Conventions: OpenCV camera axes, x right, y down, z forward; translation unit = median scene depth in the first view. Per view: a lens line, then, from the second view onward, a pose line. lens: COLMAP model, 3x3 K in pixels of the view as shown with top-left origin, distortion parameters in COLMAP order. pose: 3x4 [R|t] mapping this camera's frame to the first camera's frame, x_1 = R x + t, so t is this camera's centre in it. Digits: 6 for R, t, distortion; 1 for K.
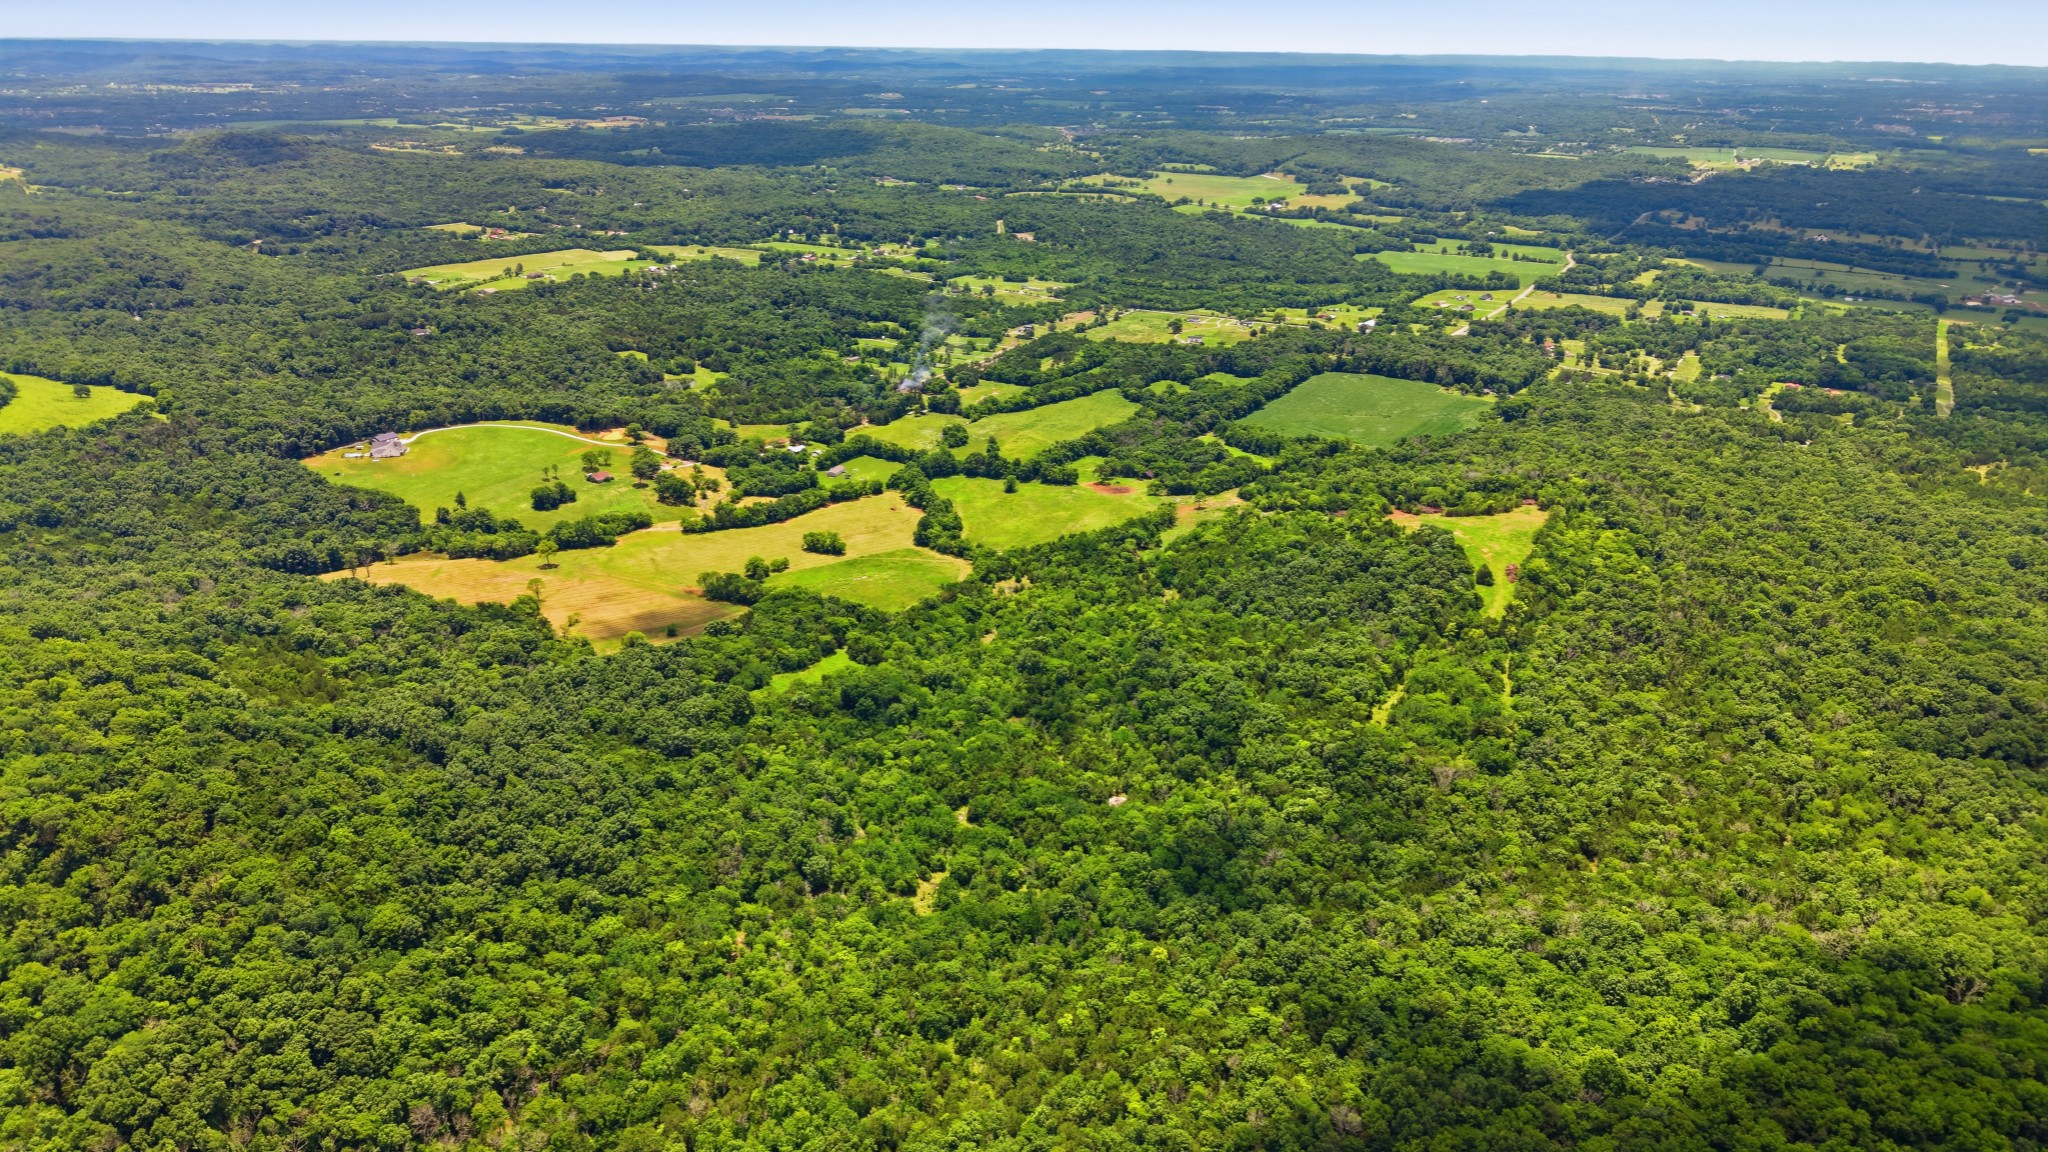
lens RADIAL K [[1311.7, 0, 1024.0], [0, 1311.7, 576.0], [0, 0, 1]] dist [0.000658, -0.030769]
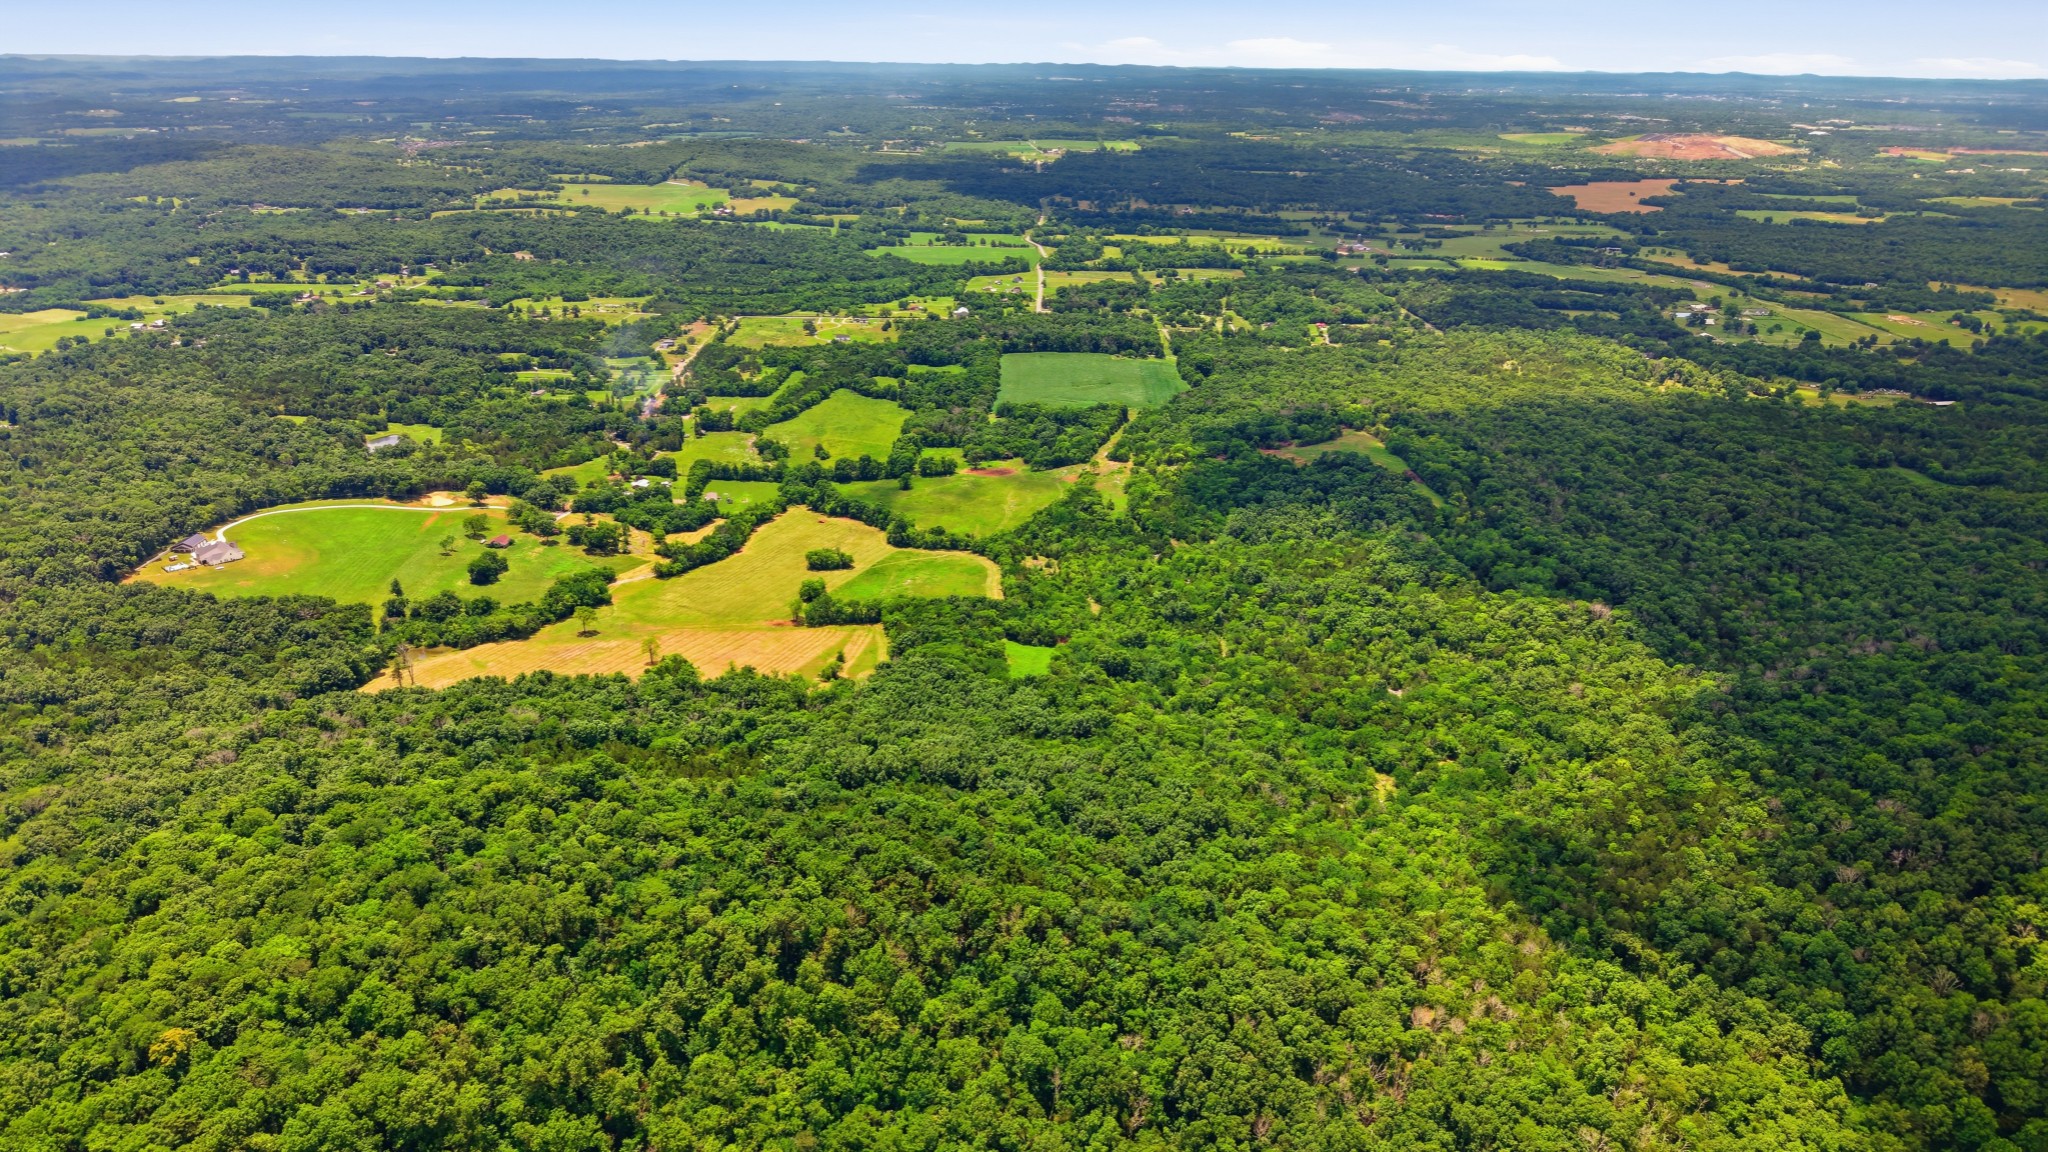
lens RADIAL K [[1311.7, 0, 1024.0], [0, 1311.7, 576.0], [0, 0, 1]] dist [0.000658, -0.030769]
pose [[0.862921, -0.183649, 0.470787, -0.424635], [0.184696, 0.981790, 0.044450, -0.025320], [-0.470378, 0.048595, 0.881126, 0.042503]]
